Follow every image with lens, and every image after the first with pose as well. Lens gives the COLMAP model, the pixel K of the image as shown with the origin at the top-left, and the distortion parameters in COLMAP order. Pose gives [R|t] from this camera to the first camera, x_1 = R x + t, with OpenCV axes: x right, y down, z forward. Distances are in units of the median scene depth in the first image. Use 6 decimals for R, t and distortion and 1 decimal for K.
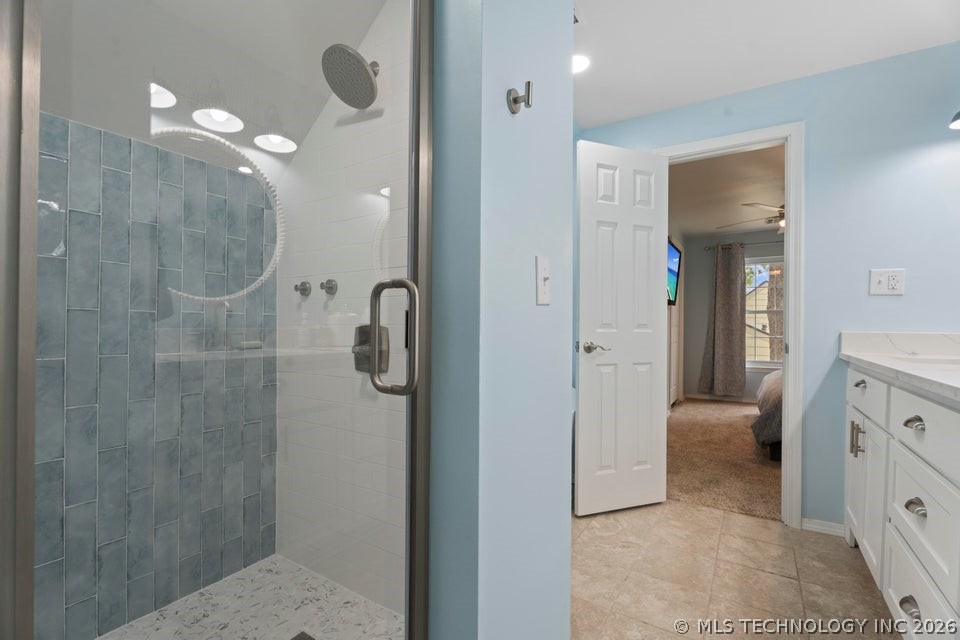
lens RADIAL K [[425.2, 0, 476.4], [0, 425.2, 322.3], [0, 0, 1]] dist [0.004912, -0.002791]
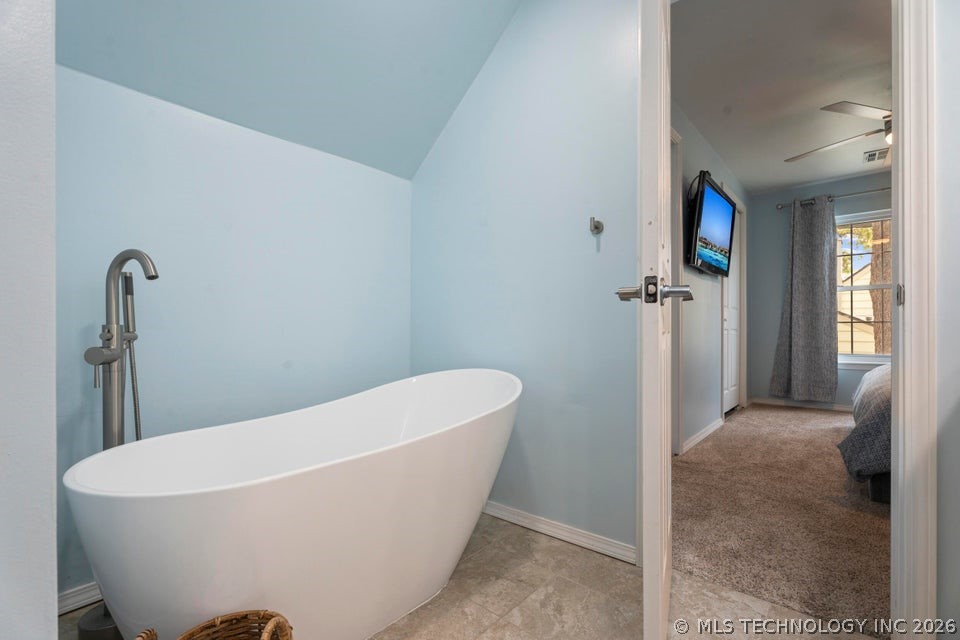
lens RADIAL K [[425.2, 0, 484.0], [0, 425.2, 325.1], [0, 0, 1]] dist [0.004912, -0.002791]
pose [[0.989604, -0.009075, -0.143534, 0.155380], [0.008362, 0.999950, -0.005571, 0.045759], [0.143578, 0.004312, 0.989630, 0.212489]]
